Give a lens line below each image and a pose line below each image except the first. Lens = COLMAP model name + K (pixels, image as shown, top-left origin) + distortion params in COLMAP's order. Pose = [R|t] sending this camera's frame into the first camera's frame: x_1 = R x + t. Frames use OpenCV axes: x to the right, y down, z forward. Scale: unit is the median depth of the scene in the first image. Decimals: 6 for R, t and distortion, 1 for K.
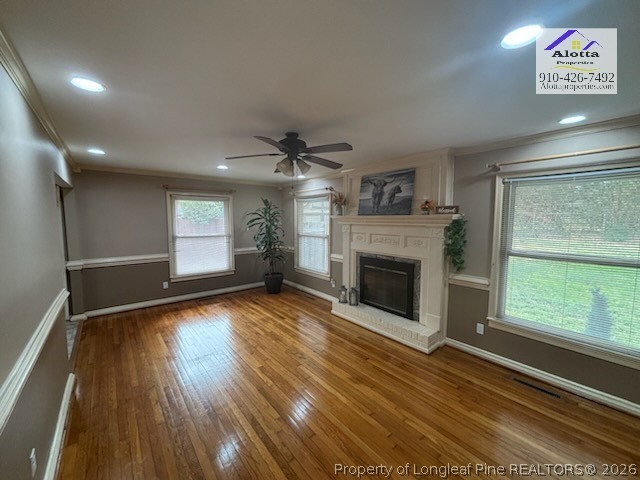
lens RADIAL K [[259.8, 0, 317.2], [0, 259.8, 237.8], [0, 0, 1]] dist [0.012240, -0.003664]
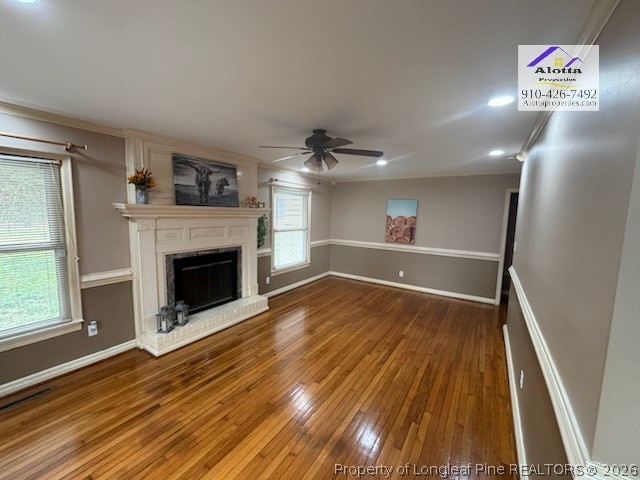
lens RADIAL K [[259.8, 0, 320.7], [0, 259.8, 240.3], [0, 0, 1]] dist [0.012240, -0.003664]
pose [[-0.308786, -0.113219, 0.944369, -0.773787], [0.046607, 0.989896, 0.133917, -0.075501], [-0.949989, 0.085366, -0.300389, 0.938552]]
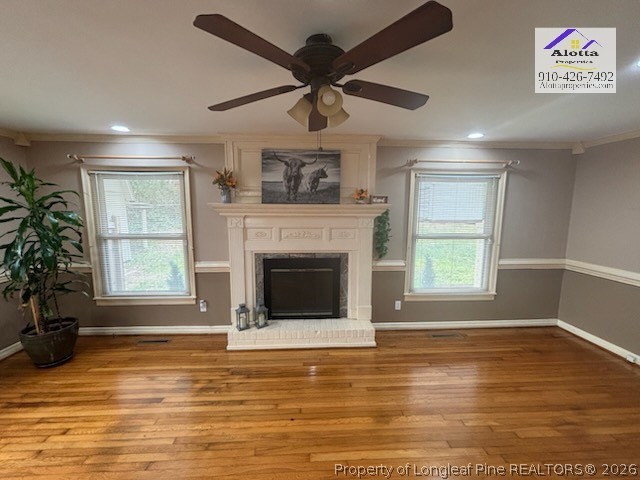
lens RADIAL K [[259.8, 0, 319.0], [0, 259.8, 239.9], [0, 0, 1]] dist [0.012240, -0.003664]
pose [[0.590491, -0.100128, 0.800809, -0.376619], [0.057783, 0.994973, 0.081797, -0.039339], [-0.804973, -0.002027, 0.593308, 0.493532]]
